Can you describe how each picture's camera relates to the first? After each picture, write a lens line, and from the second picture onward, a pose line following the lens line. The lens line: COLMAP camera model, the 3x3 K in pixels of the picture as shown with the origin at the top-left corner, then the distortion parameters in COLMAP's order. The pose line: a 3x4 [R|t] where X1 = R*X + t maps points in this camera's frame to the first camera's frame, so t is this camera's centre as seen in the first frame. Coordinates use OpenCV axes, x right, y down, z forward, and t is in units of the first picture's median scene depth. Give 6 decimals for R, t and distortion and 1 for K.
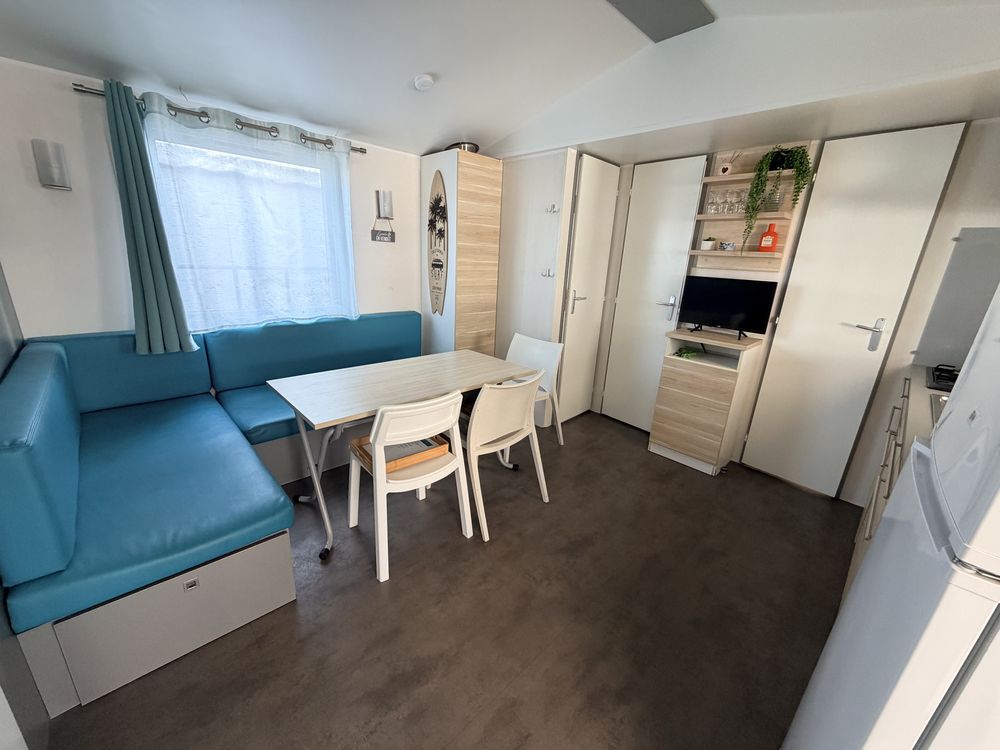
lens RADIAL K [[396.5, 0, 496.4], [0, 396.5, 374.4], [0, 0, 1]] dist [-0.000527, -0.000048]
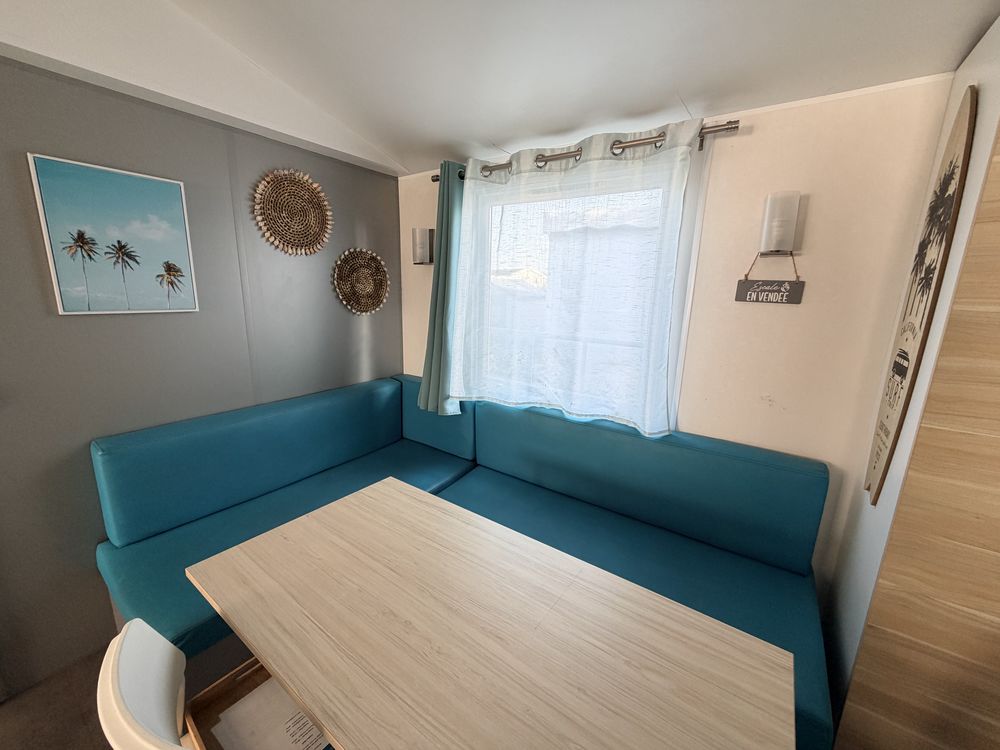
lens RADIAL K [[396.5, 0, 496.4], [0, 396.5, 374.4], [0, 0, 1]] dist [-0.000527, -0.000048]
pose [[0.195665, 0.168891, -0.966018, 0.164294], [-0.304686, 0.946778, 0.103814, -0.279759], [0.932138, 0.274019, 0.236710, 0.834044]]
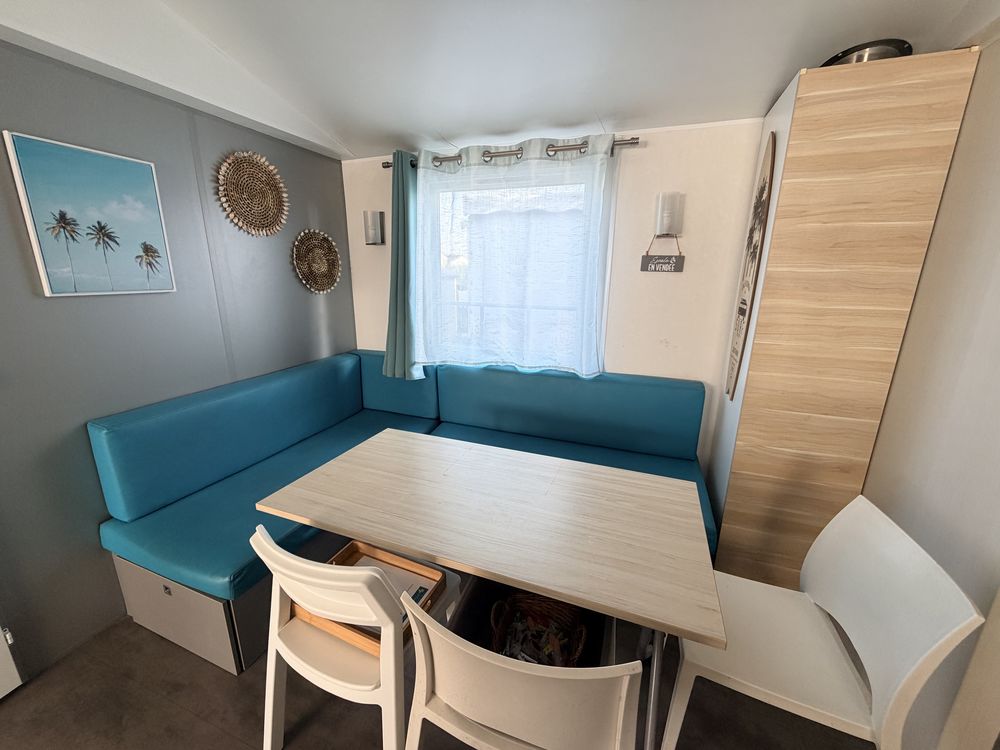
lens RADIAL K [[396.5, 0, 496.4], [0, 396.5, 374.4], [0, 0, 1]] dist [-0.000527, -0.000048]
pose [[0.433035, 0.186539, -0.881864, 0.279975], [-0.254081, 0.963940, 0.079135, -0.209783], [0.864826, 0.189796, 0.464816, 0.669727]]
